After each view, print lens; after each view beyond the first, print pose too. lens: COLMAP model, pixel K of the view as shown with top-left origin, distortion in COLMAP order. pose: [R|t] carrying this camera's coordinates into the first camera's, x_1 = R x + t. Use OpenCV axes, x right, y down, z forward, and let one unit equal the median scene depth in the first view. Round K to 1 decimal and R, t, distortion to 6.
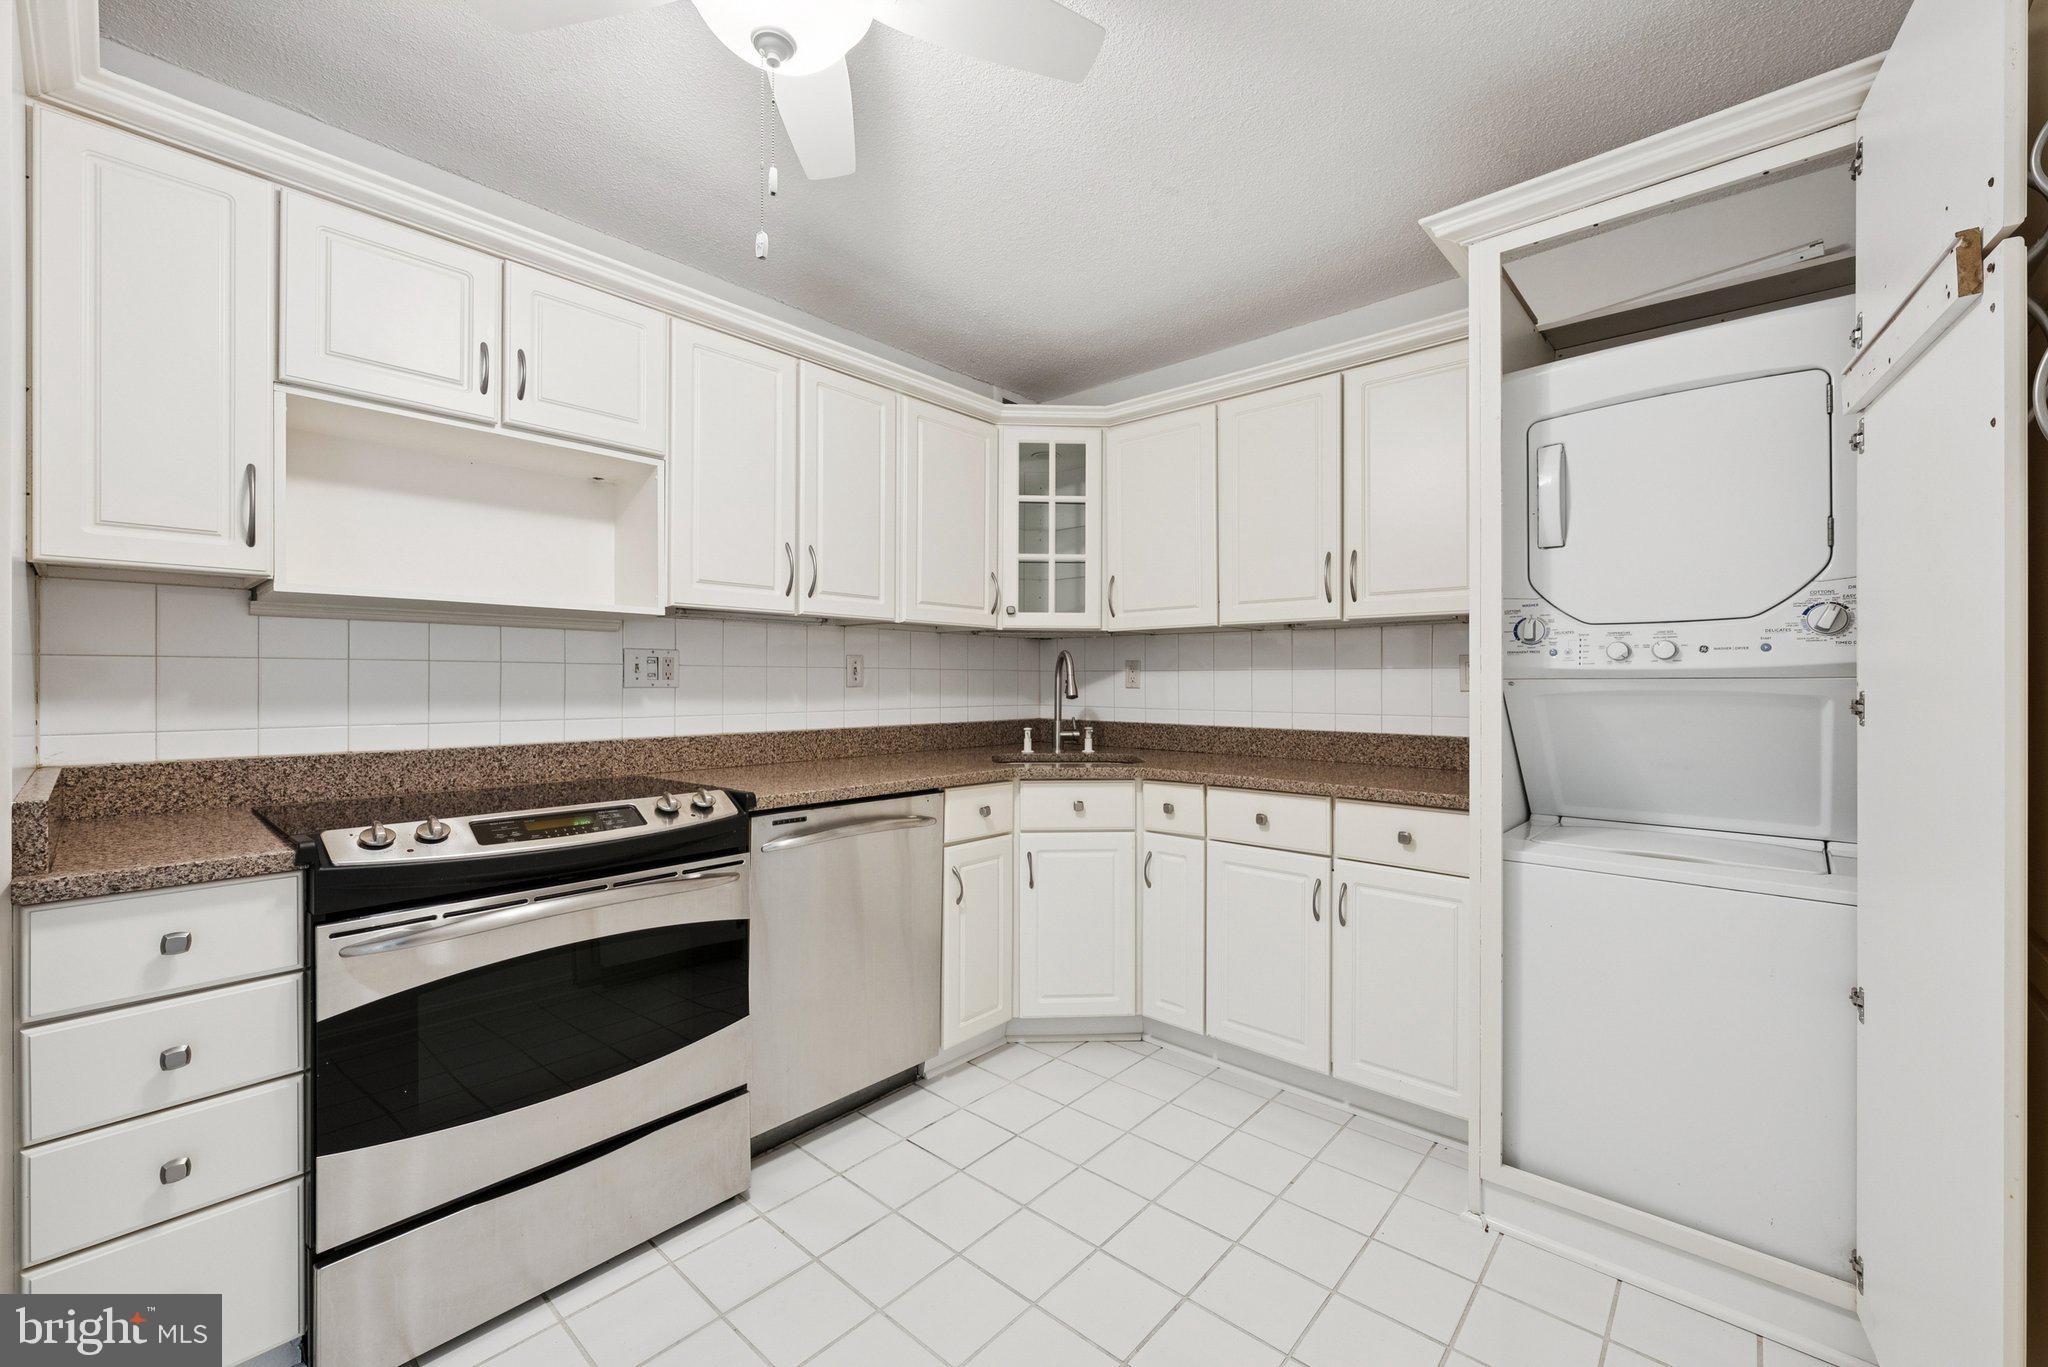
lens RADIAL K [[806.1, 0, 1036.7], [0, 806.1, 682.9], [0, 0, 1]] dist [0.001067, -0.000472]
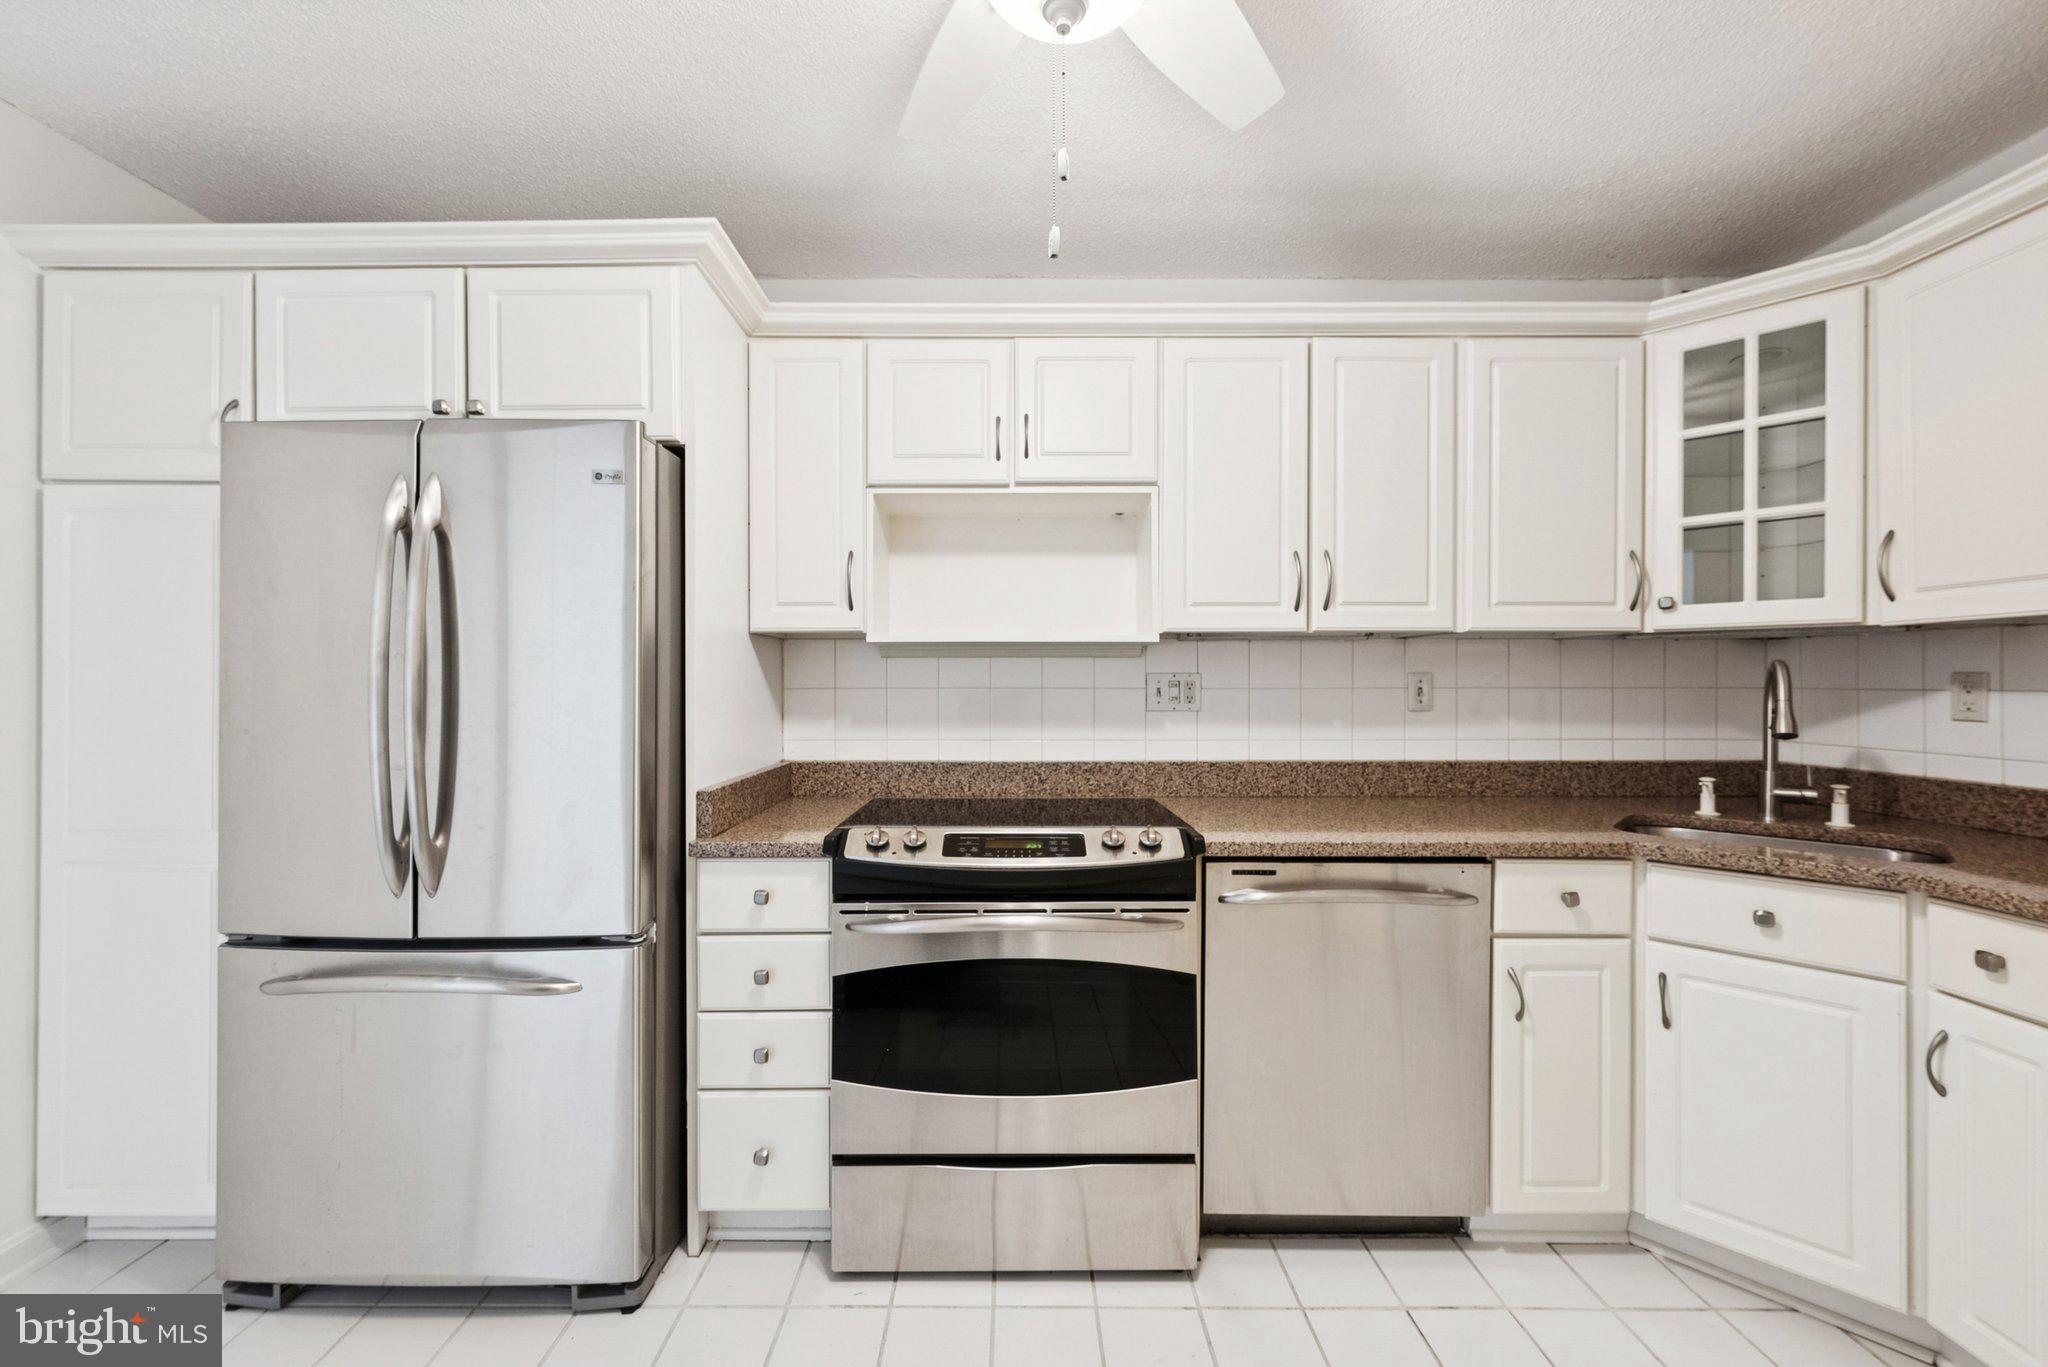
lens RADIAL K [[806.1, 0, 1021.6], [0, 806.1, 685.7], [0, 0, 1]] dist [0.001067, -0.000472]
pose [[0.664045, 0.001711, -0.747691, 0.154011], [-0.001639, 0.999998, 0.000833, -0.027407], [0.747691, 0.000672, 0.664047, 0.194926]]
